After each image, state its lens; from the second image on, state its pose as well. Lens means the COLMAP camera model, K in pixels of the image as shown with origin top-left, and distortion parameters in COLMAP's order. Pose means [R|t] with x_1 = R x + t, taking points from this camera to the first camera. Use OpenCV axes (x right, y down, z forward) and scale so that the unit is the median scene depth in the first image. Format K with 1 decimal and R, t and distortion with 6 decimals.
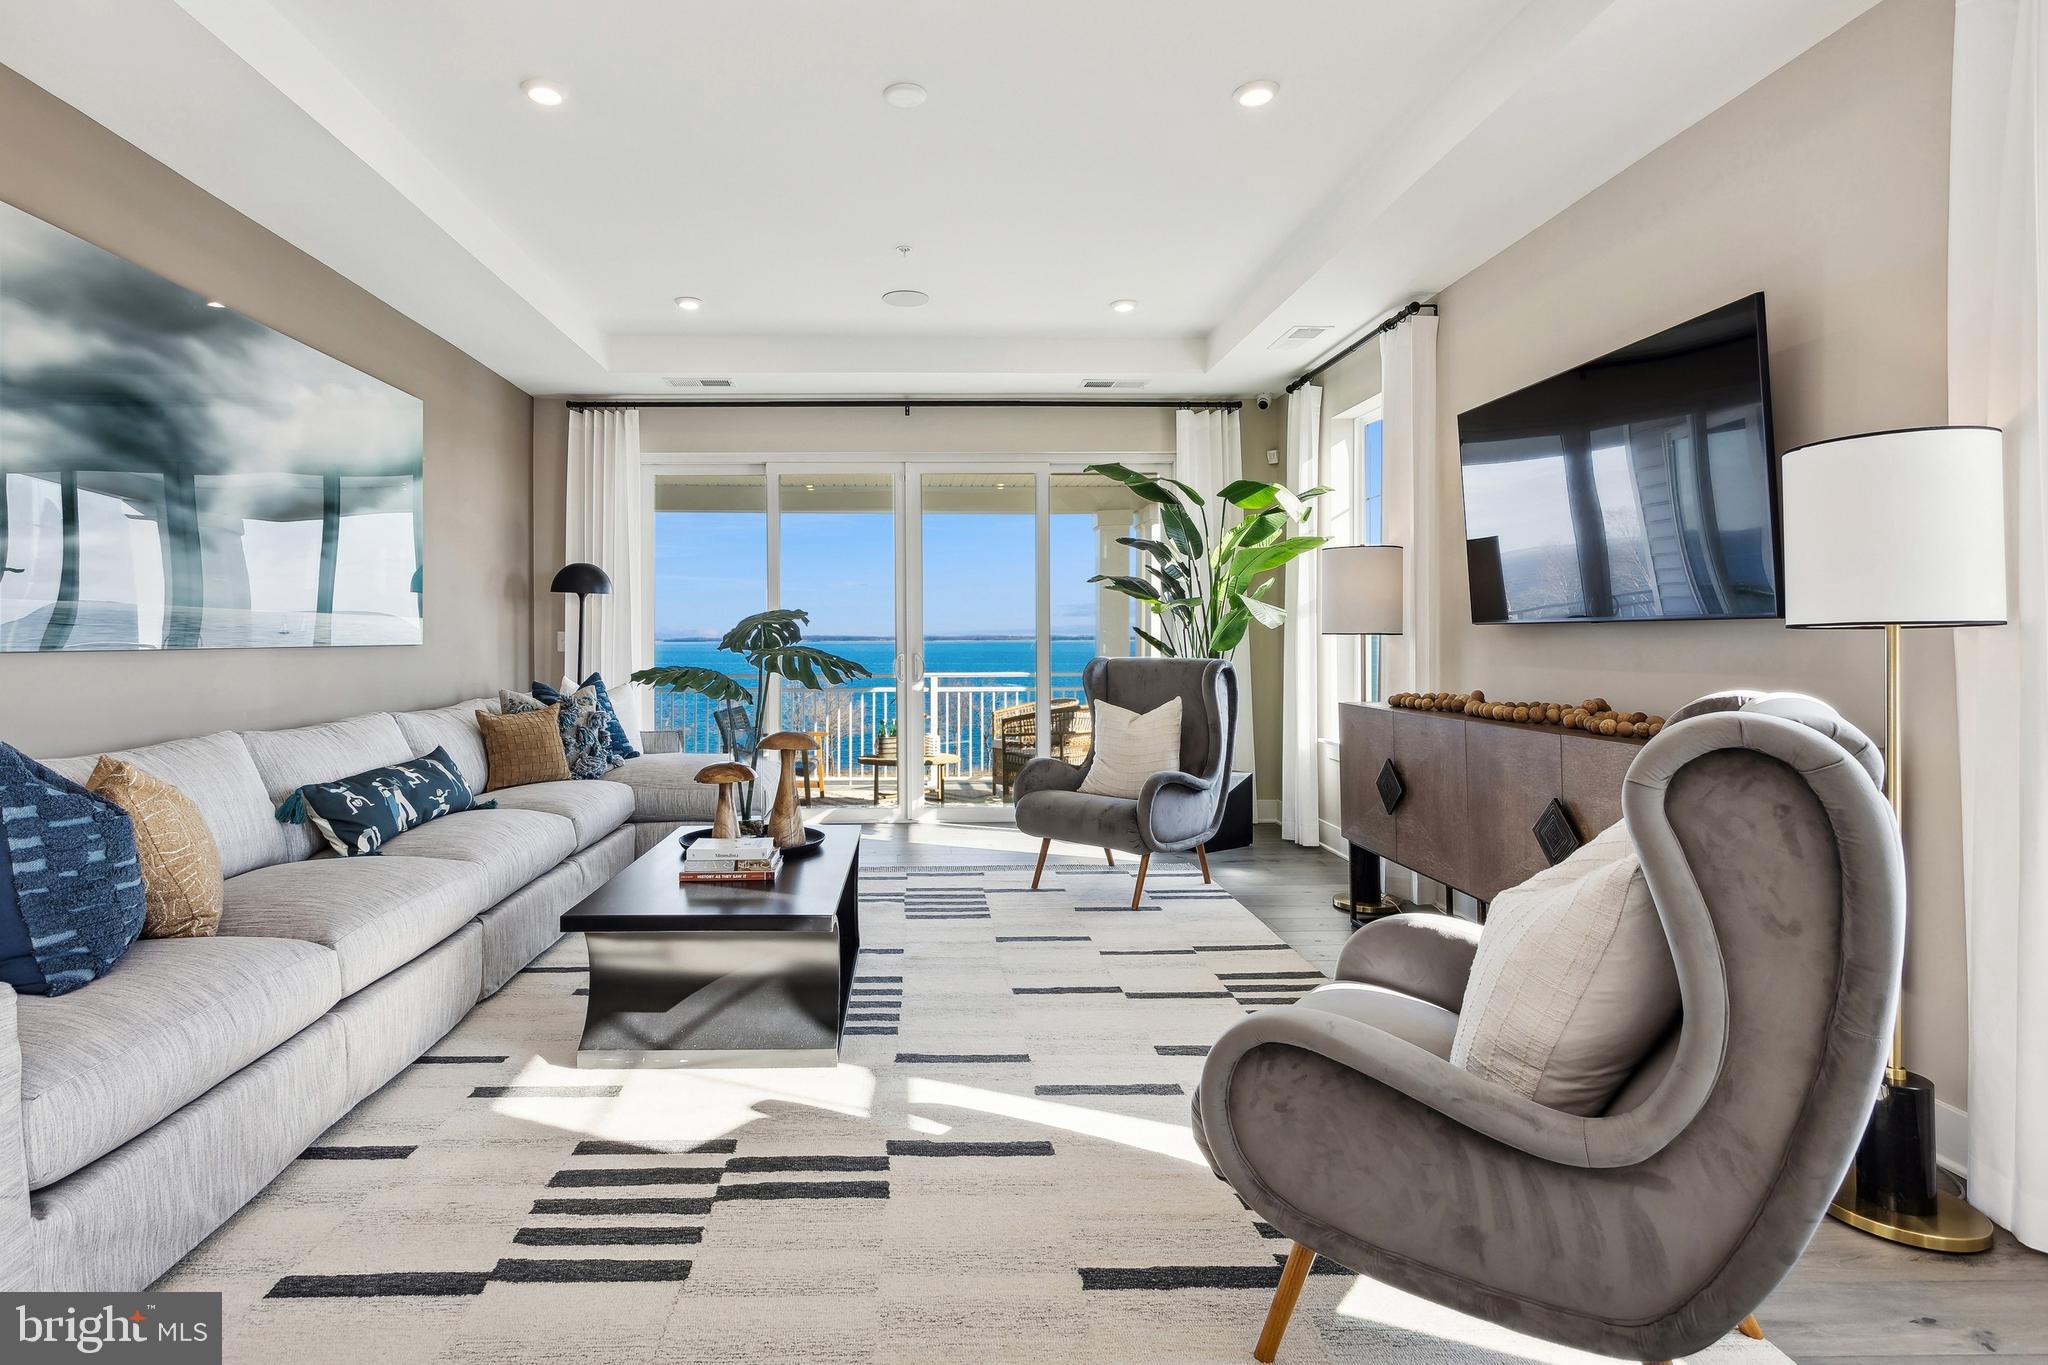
lens RADIAL K [[1017.7, 0, 943.1], [0, 1017.7, 639.7], [0, 0, 1]] dist [-0.000704, 0.000907]
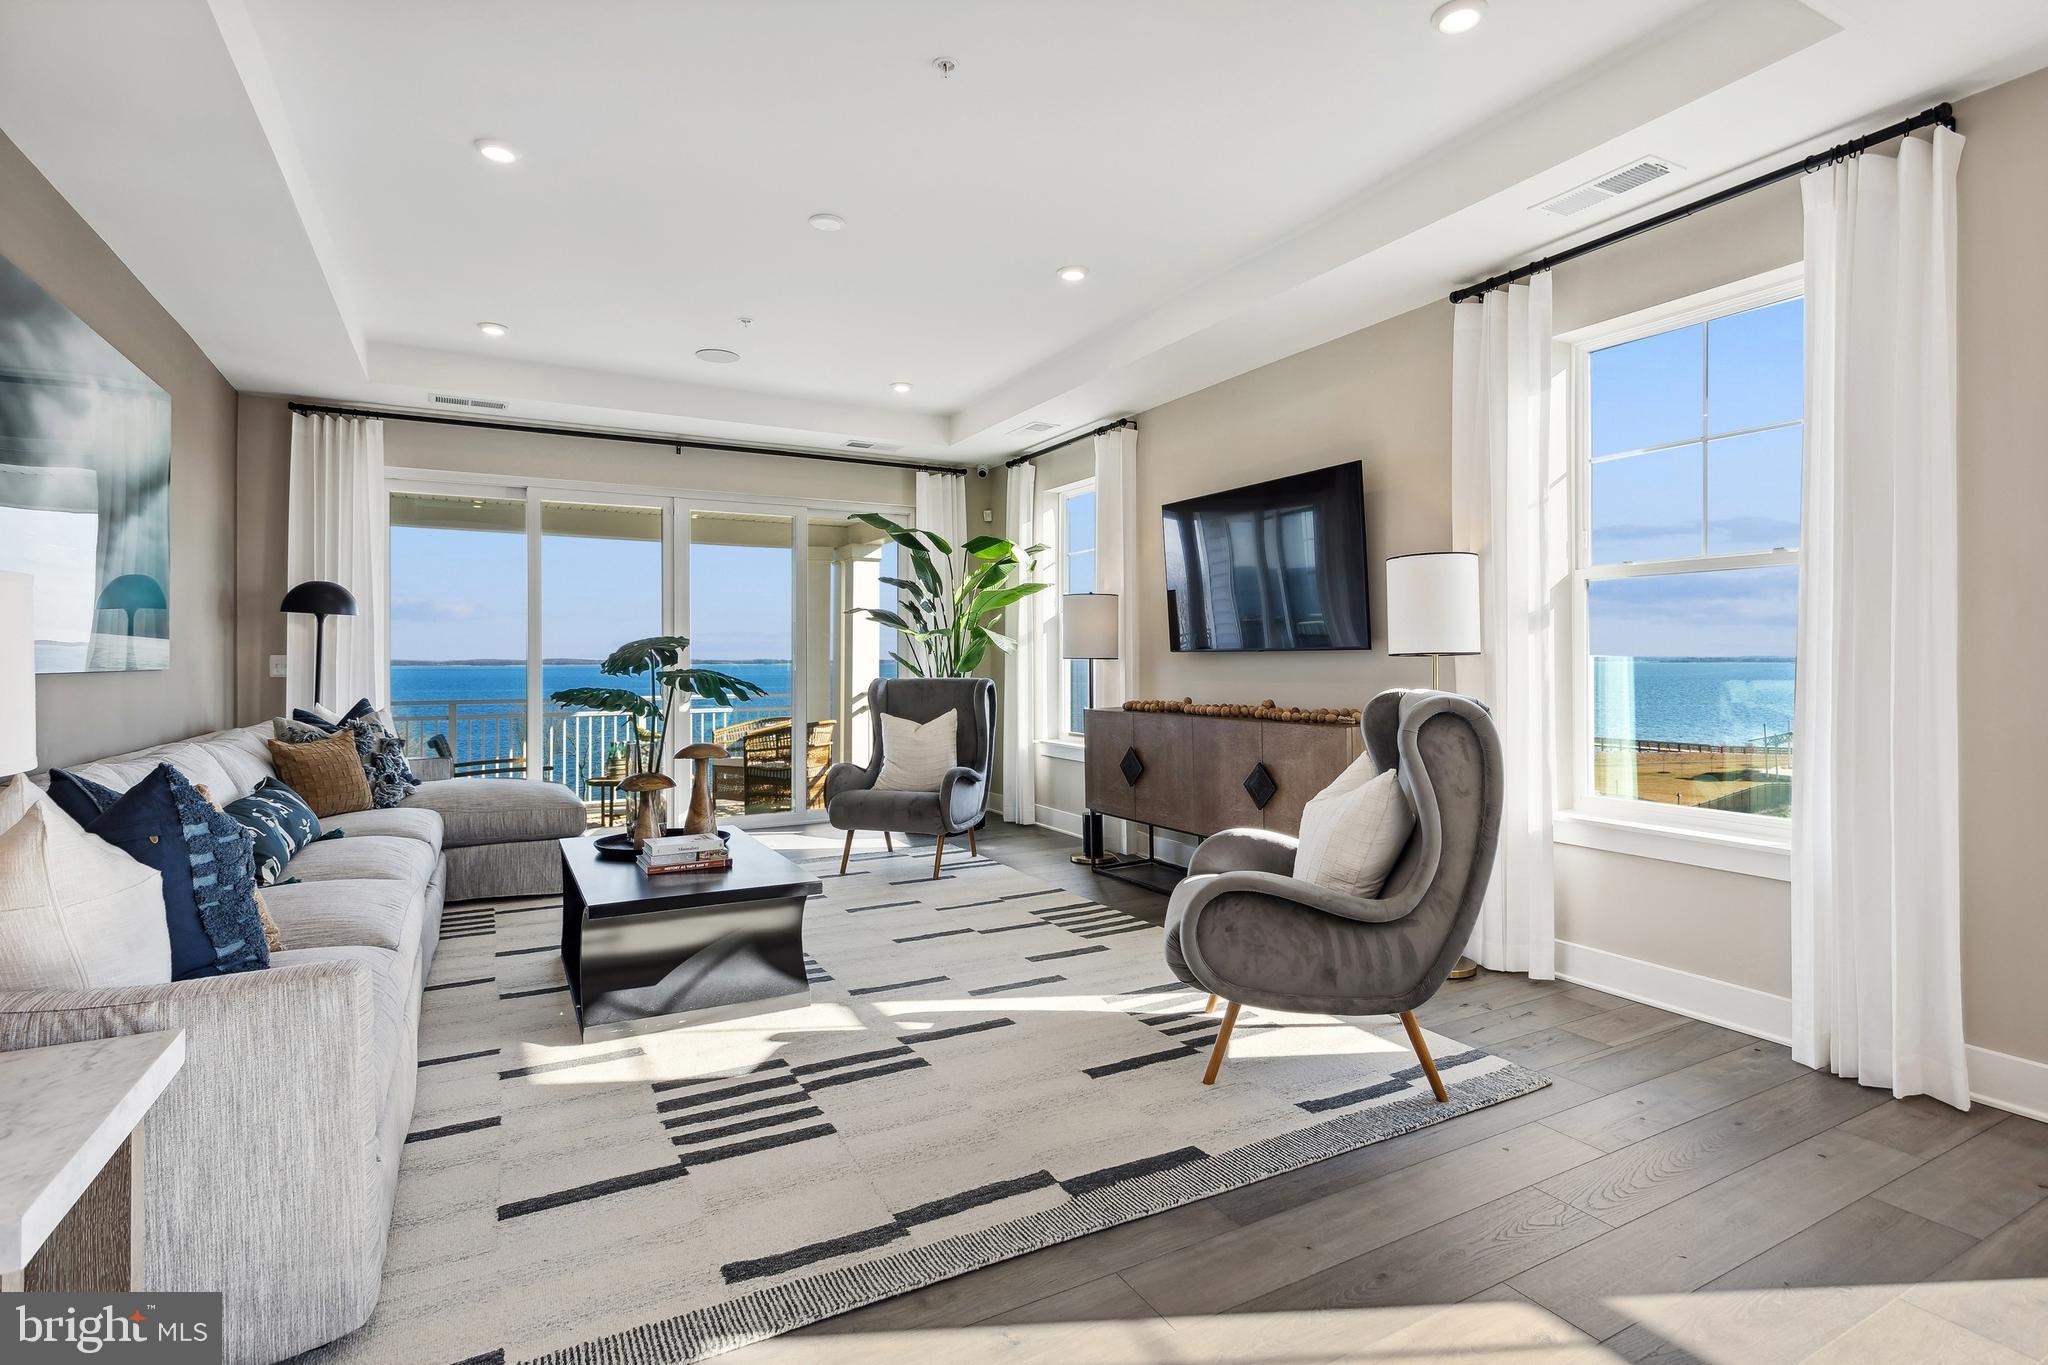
lens RADIAL K [[985.1, 0, 1025.5], [0, 985.1, 659.2], [0, 0, 1]] dist [-0.000406, 0.000828]
pose [[0.887451, 0.000741, 0.460901, -0.252098], [0.001433, 0.999989, -0.004367, 0.000667], [-0.460900, 0.004536, 0.887441, -0.114864]]
